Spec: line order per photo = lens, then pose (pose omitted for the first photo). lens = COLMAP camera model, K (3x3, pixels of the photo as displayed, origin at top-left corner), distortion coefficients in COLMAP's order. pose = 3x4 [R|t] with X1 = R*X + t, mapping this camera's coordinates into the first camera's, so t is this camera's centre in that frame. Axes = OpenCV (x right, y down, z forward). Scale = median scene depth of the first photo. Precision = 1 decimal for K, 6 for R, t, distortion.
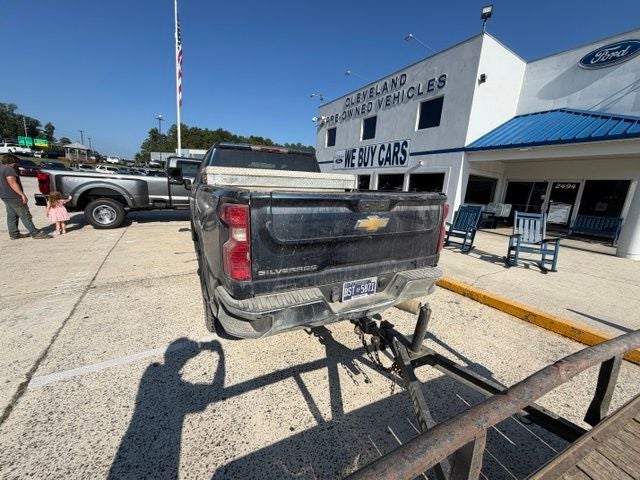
lens RADIAL K [[254.4, 0, 318.7], [0, 254.4, 241.2], [0, 0, 1]] dist [0.001777, -0.000709]
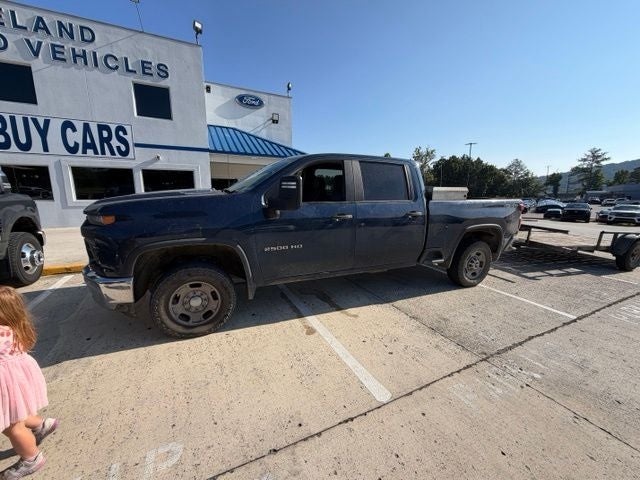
lens RADIAL K [[254.4, 0, 318.8], [0, 254.4, 241.8], [0, 0, 1]] dist [0.001777, -0.000709]
pose [[0.082334, -0.247311, 0.965432, -0.495318], [0.203008, 0.952572, 0.226704, -0.124122], [-0.975709, 0.177325, 0.128636, 0.419081]]
